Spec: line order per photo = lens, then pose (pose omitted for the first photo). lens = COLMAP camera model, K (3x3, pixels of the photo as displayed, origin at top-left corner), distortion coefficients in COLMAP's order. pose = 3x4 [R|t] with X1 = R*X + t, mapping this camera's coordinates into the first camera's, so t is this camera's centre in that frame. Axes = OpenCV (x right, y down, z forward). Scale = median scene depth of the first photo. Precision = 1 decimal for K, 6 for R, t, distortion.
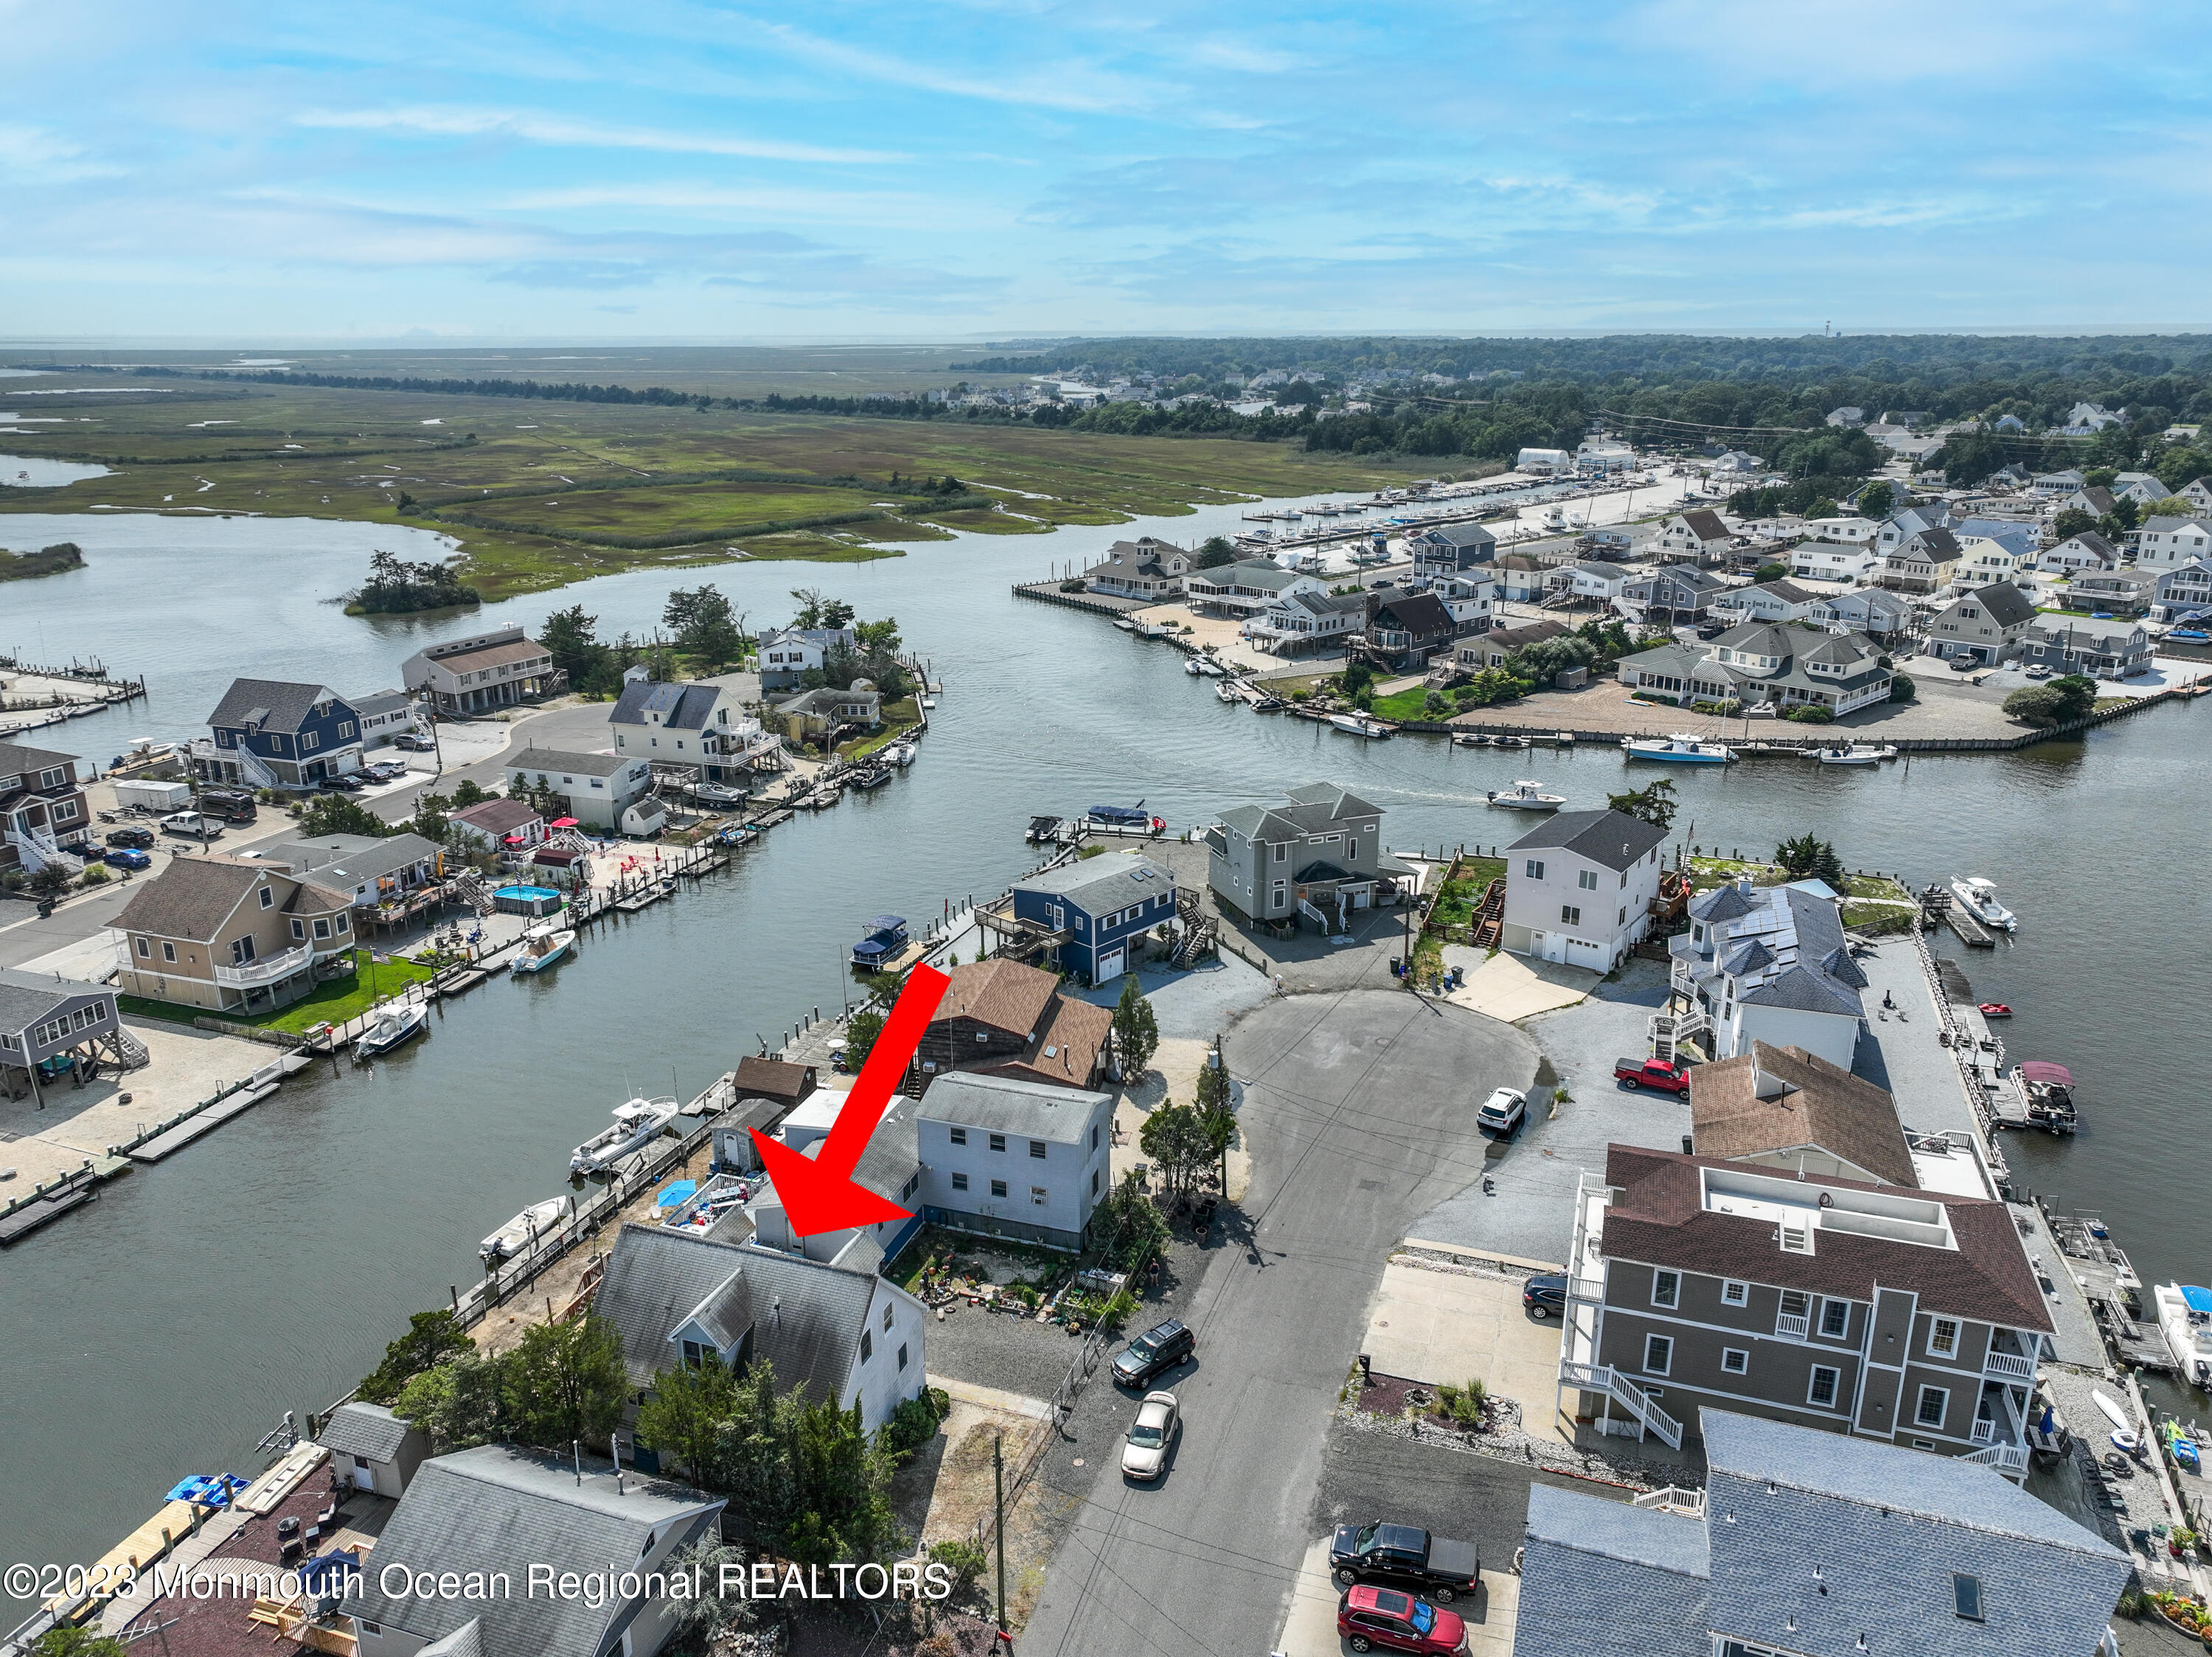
lens RADIAL K [[1560.7, 0, 1097.0], [0, 1560.7, 821.5], [0, 0, 1]] dist [-0.000211, 0.016304]
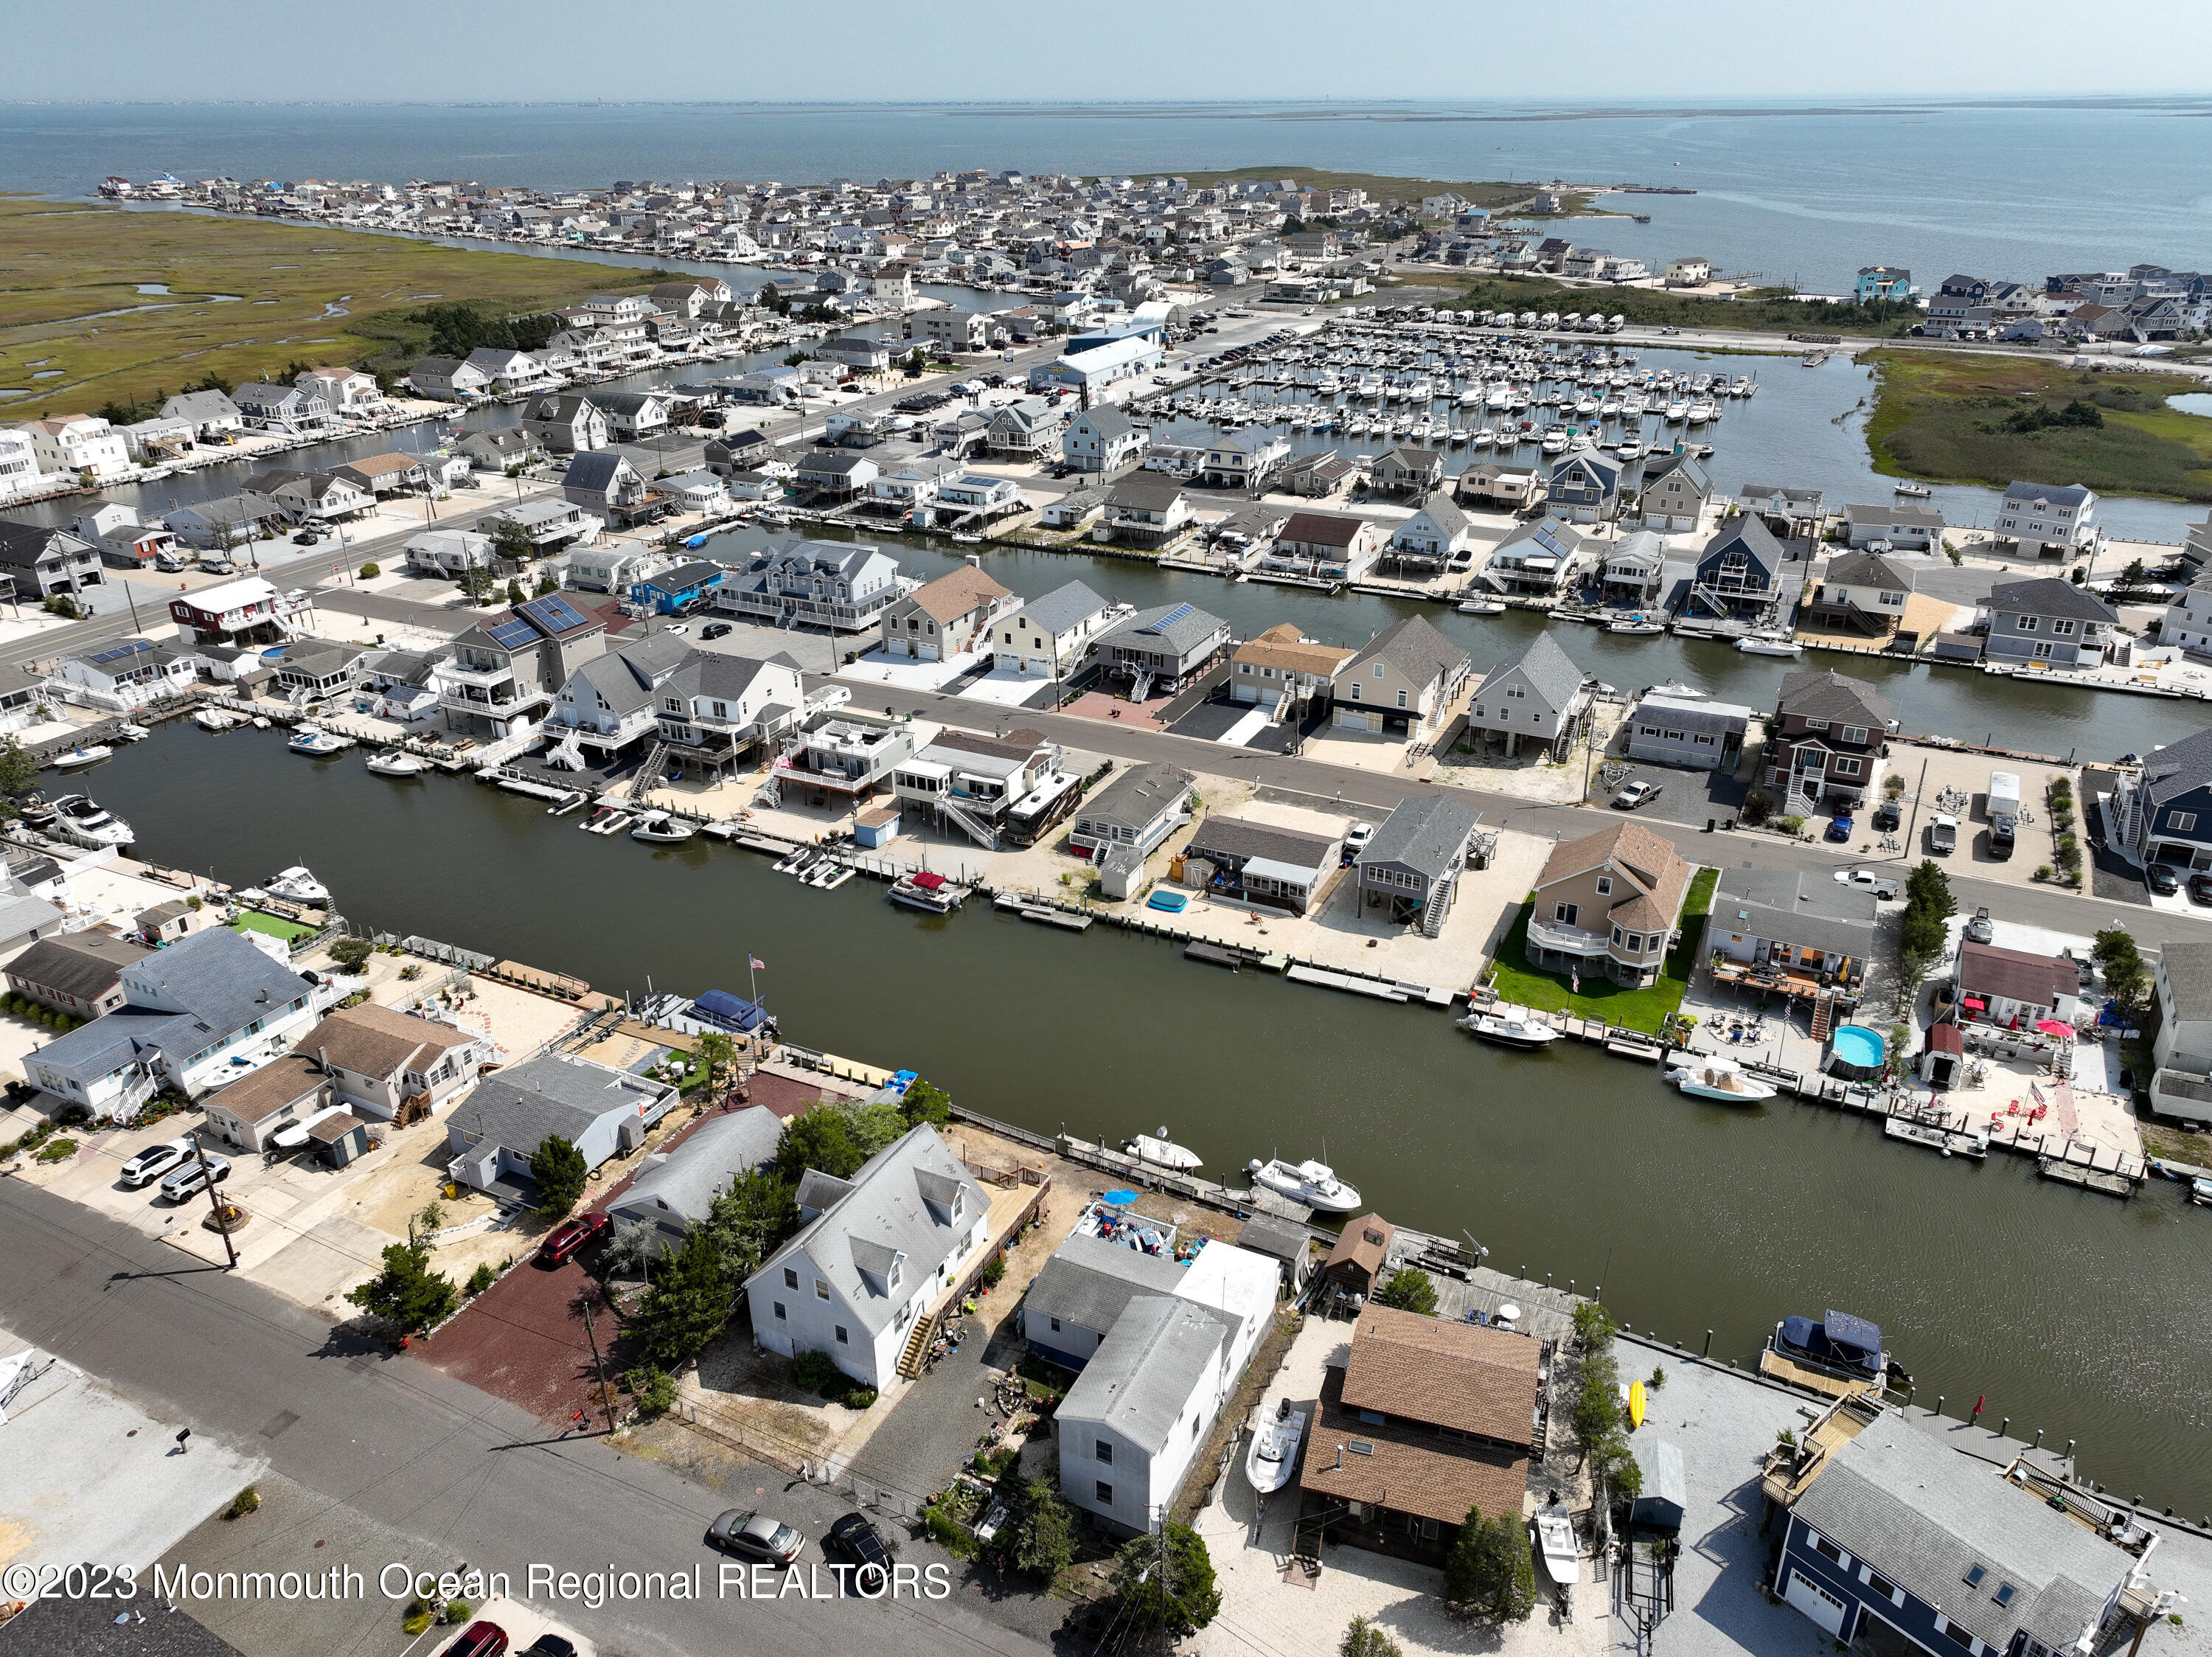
lens RADIAL K [[1560.7, 0, 1102.8], [0, 1560.7, 826.7], [0, 0, 1]] dist [-0.000211, 0.016304]
pose [[-0.121190, 0.424892, -0.897095, 0.535433], [-0.293569, 0.847986, 0.441291, -0.411131], [0.948225, 0.316839, 0.021967, 0.702570]]
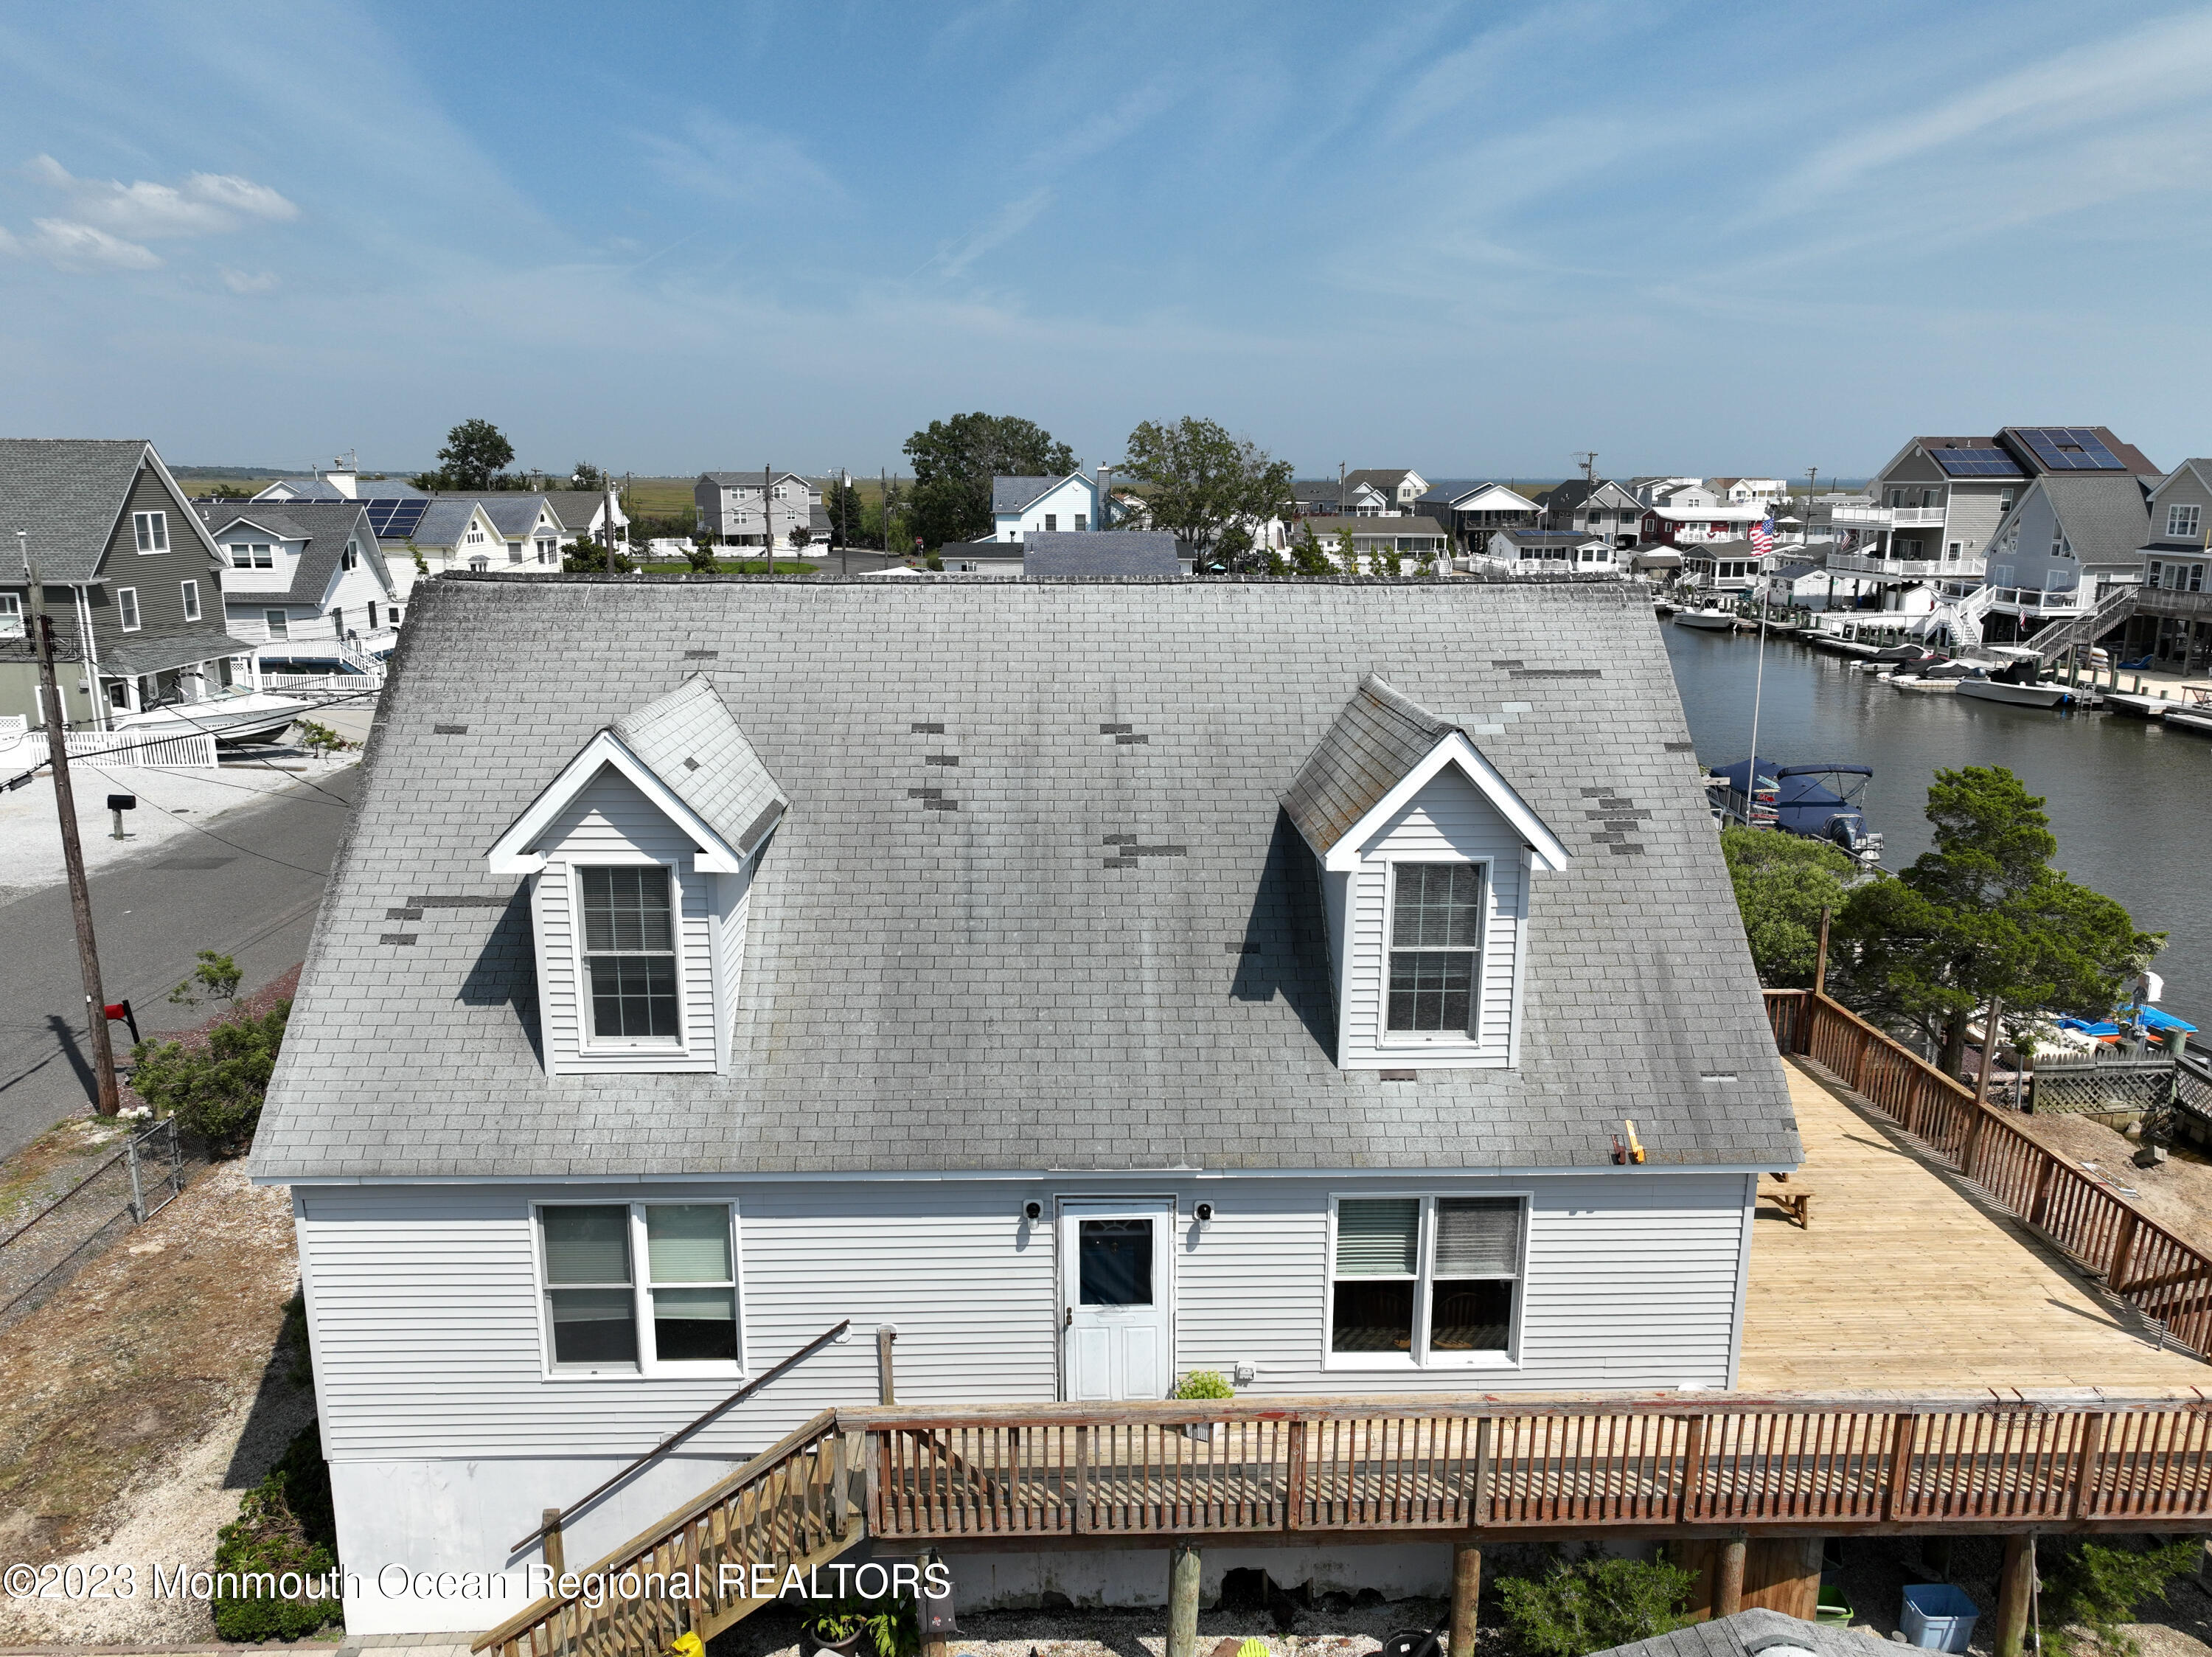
lens RADIAL K [[1560.7, 0, 1104.9], [0, 1560.7, 828.2], [0, 0, 1]] dist [-0.000211, 0.016304]
pose [[-0.932247, 0.079786, -0.352917, -0.095673], [-0.108566, 0.868760, 0.483188, 0.125433], [0.345152, 0.488765, -0.801236, 0.799911]]
